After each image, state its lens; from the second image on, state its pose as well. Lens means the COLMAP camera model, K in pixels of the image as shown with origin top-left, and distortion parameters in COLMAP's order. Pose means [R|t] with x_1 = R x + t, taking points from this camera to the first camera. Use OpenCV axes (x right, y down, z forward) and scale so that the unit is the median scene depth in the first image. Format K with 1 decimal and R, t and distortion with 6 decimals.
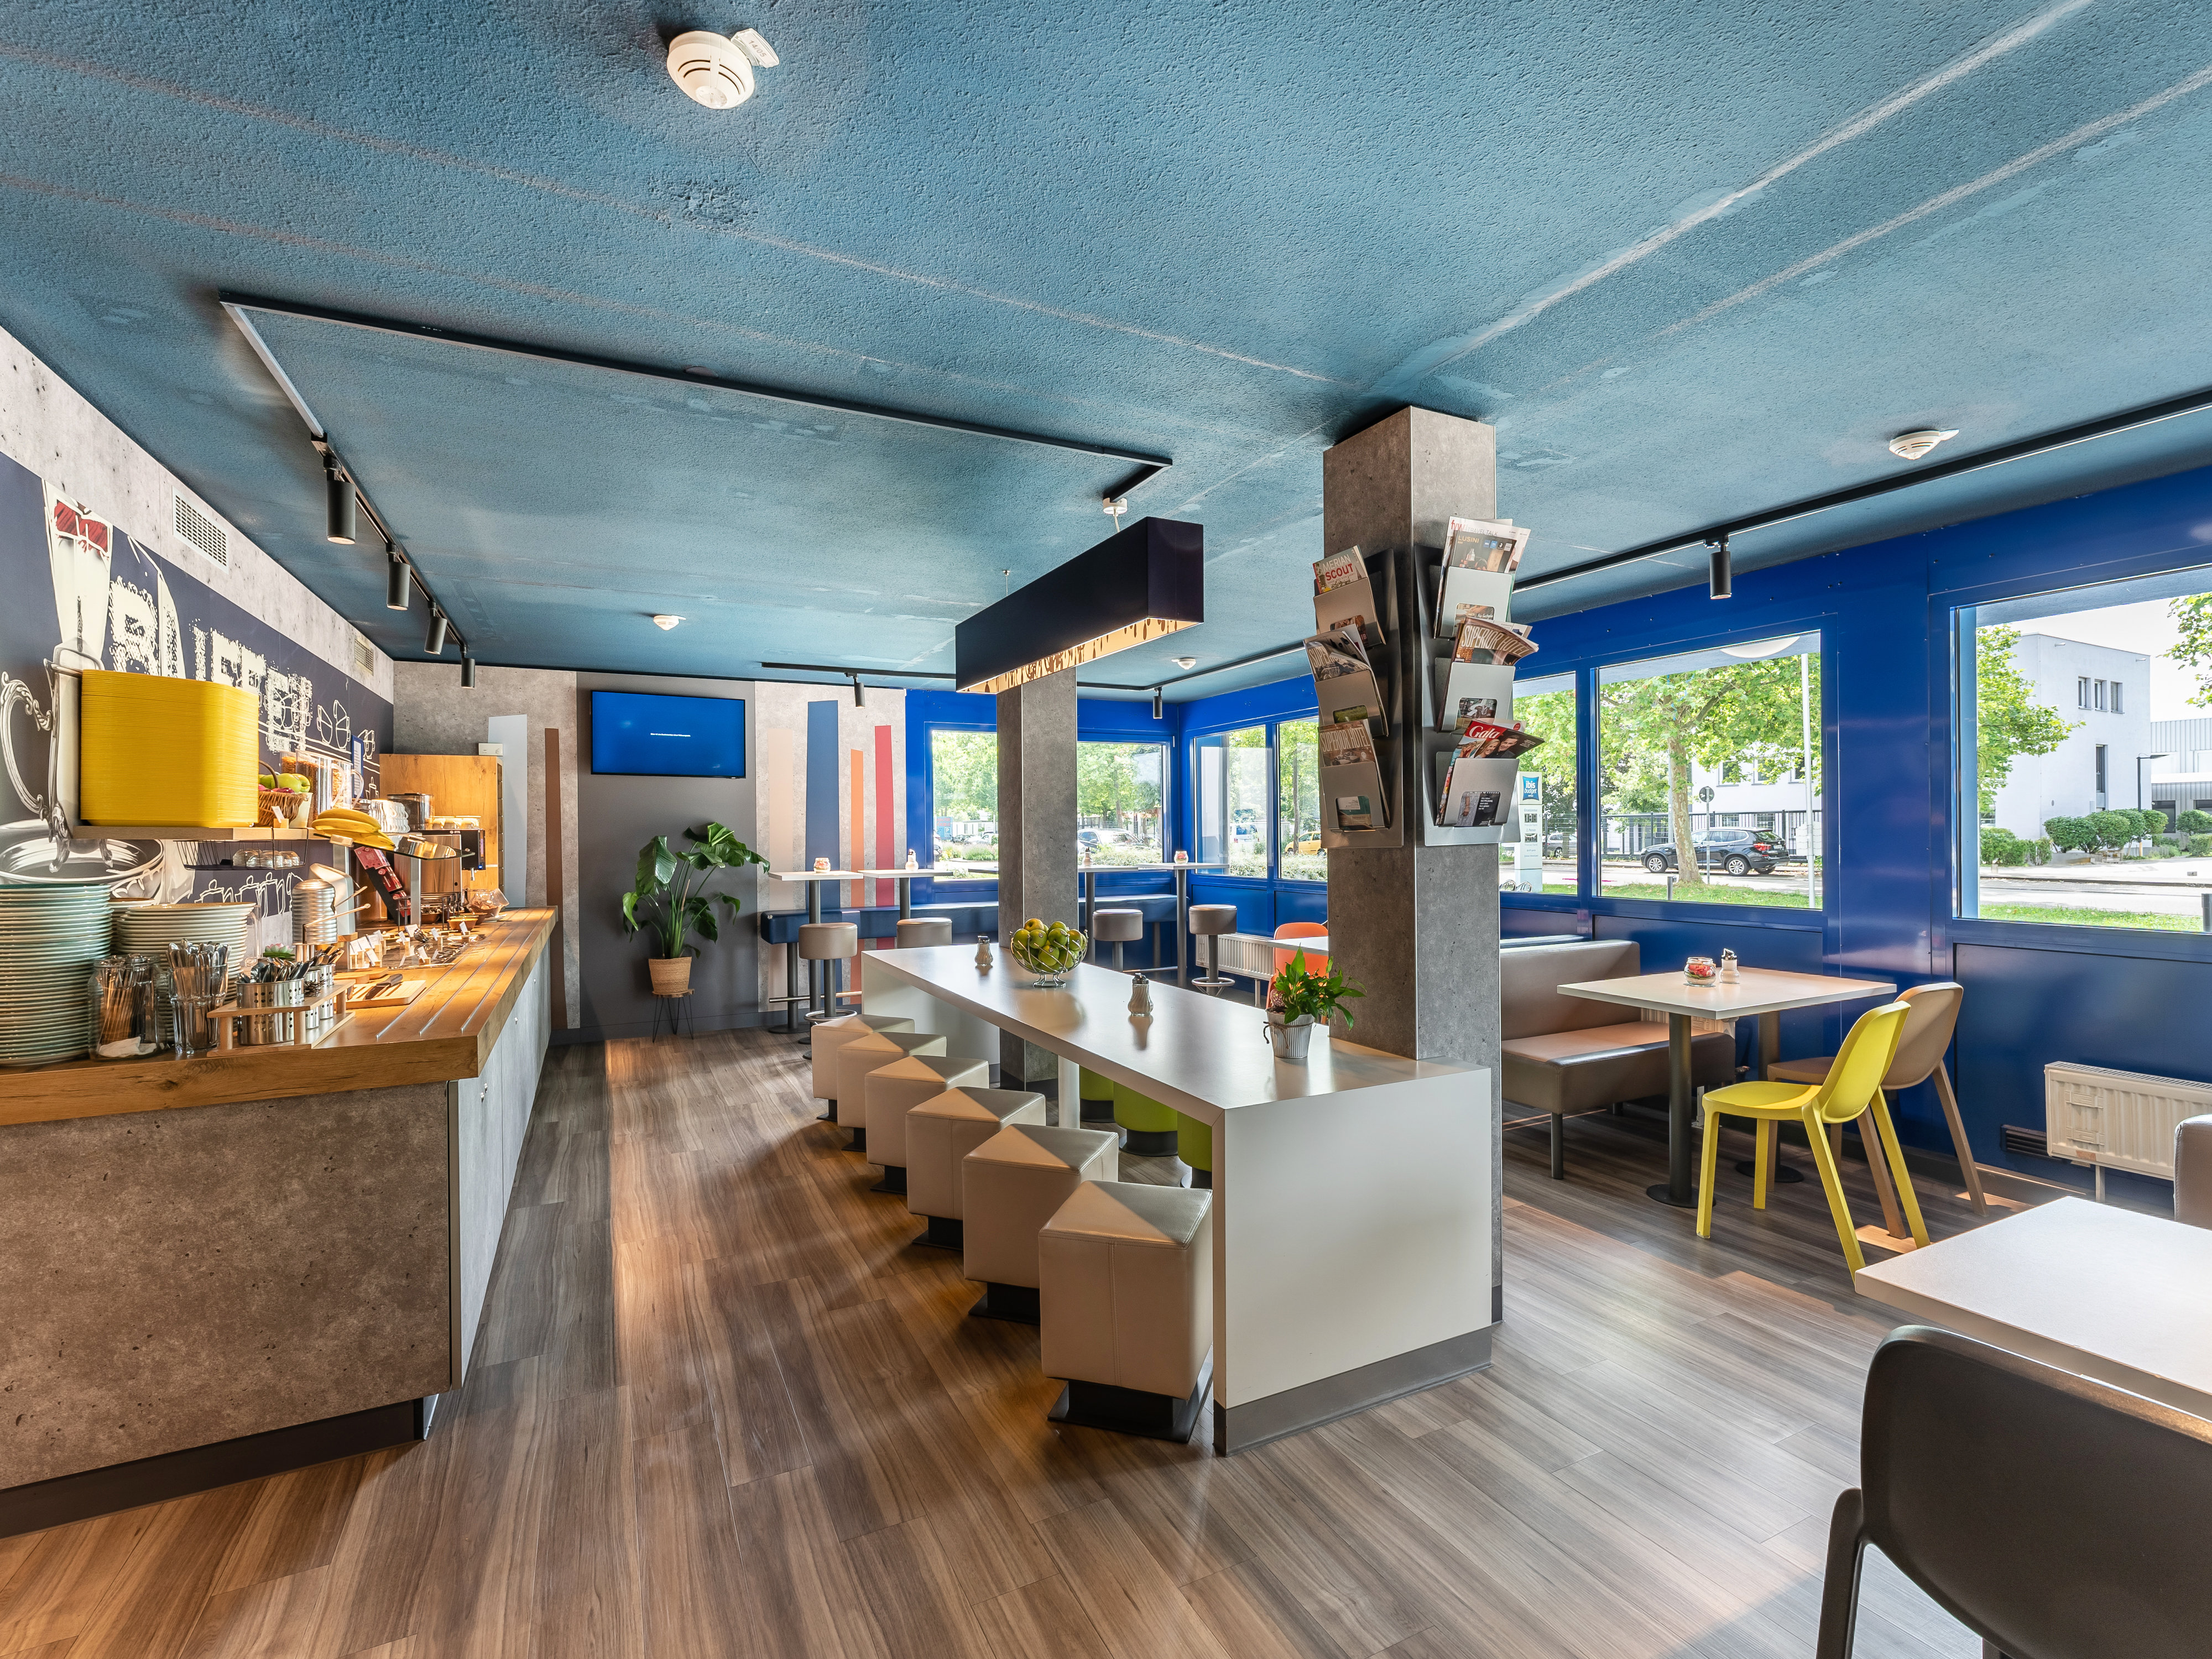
lens RADIAL K [[1001.0, 0, 1106.0], [0, 1001.0, 829.5], [0, 0, 1]] dist [0.001220, 0.000239]
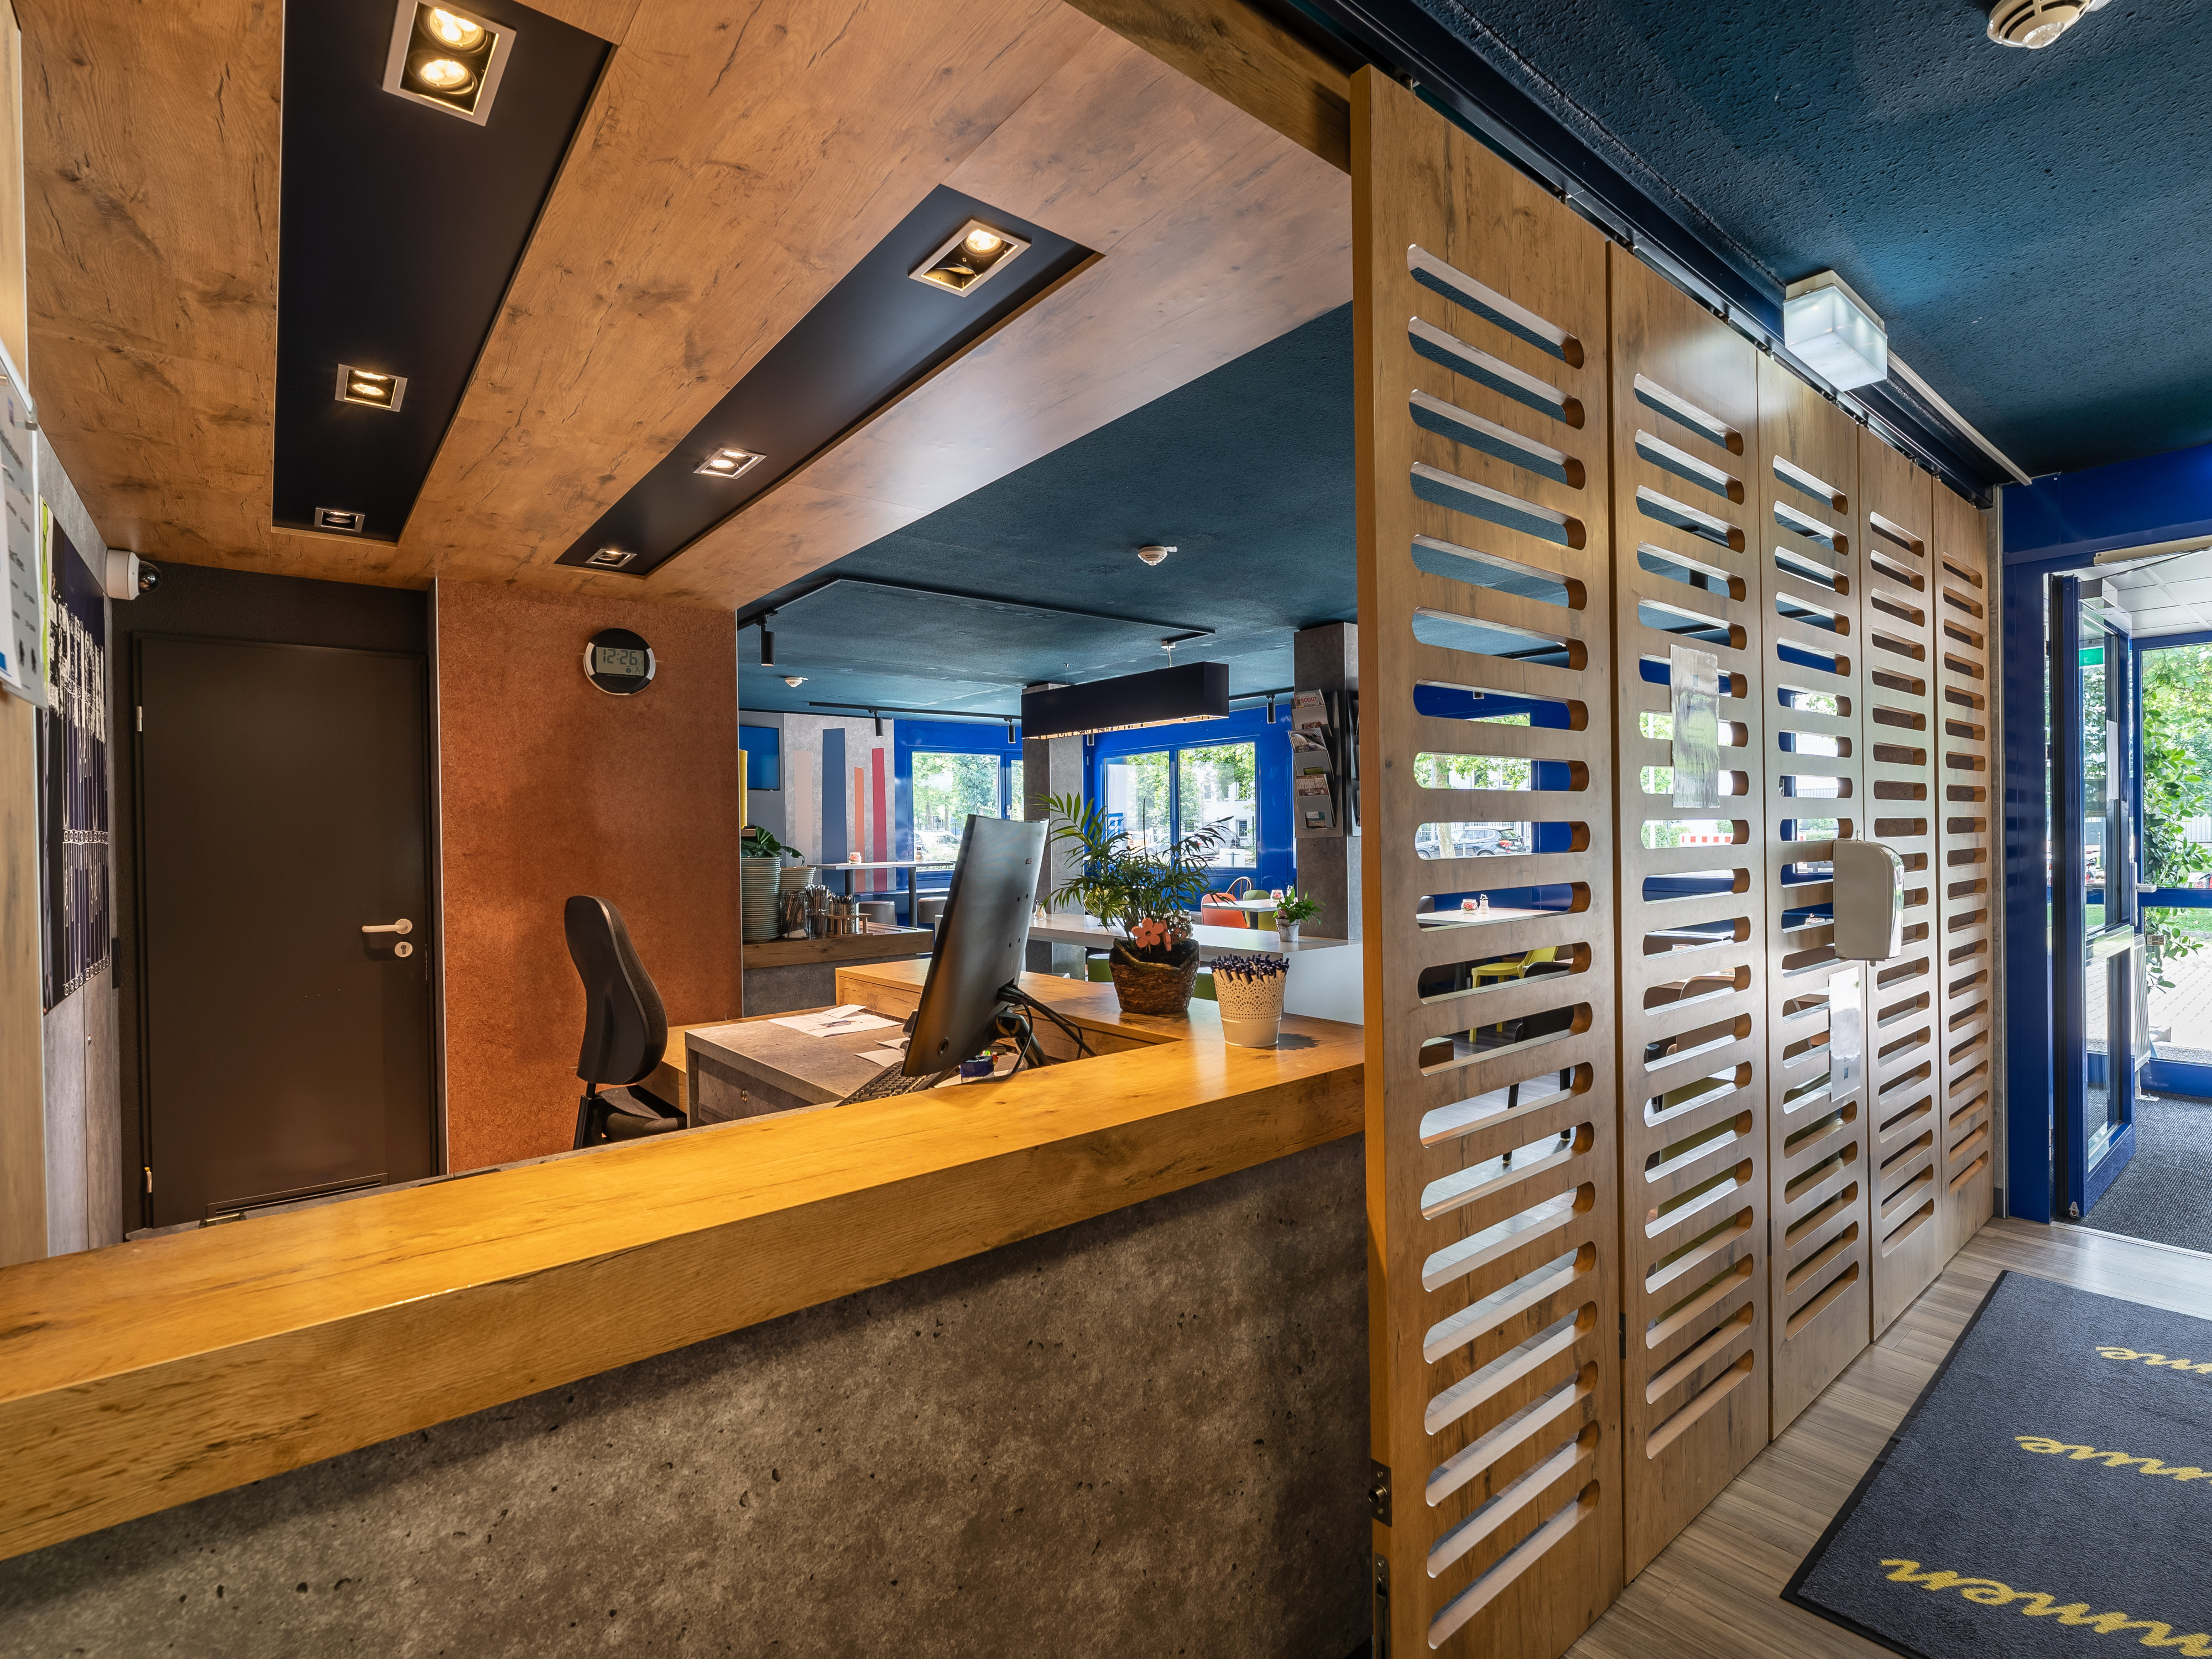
lens RADIAL K [[1044.8, 0, 1106.0], [0, 1044.8, 829.5], [0, 0, 1]] dist [-0.000381, -0.000016]
pose [[0.977171, -0.003873, 0.212417, -0.429242], [0.004116, 0.999991, -0.000698, 0.001879], [-0.212412, 0.001556, 0.977179, -0.673120]]
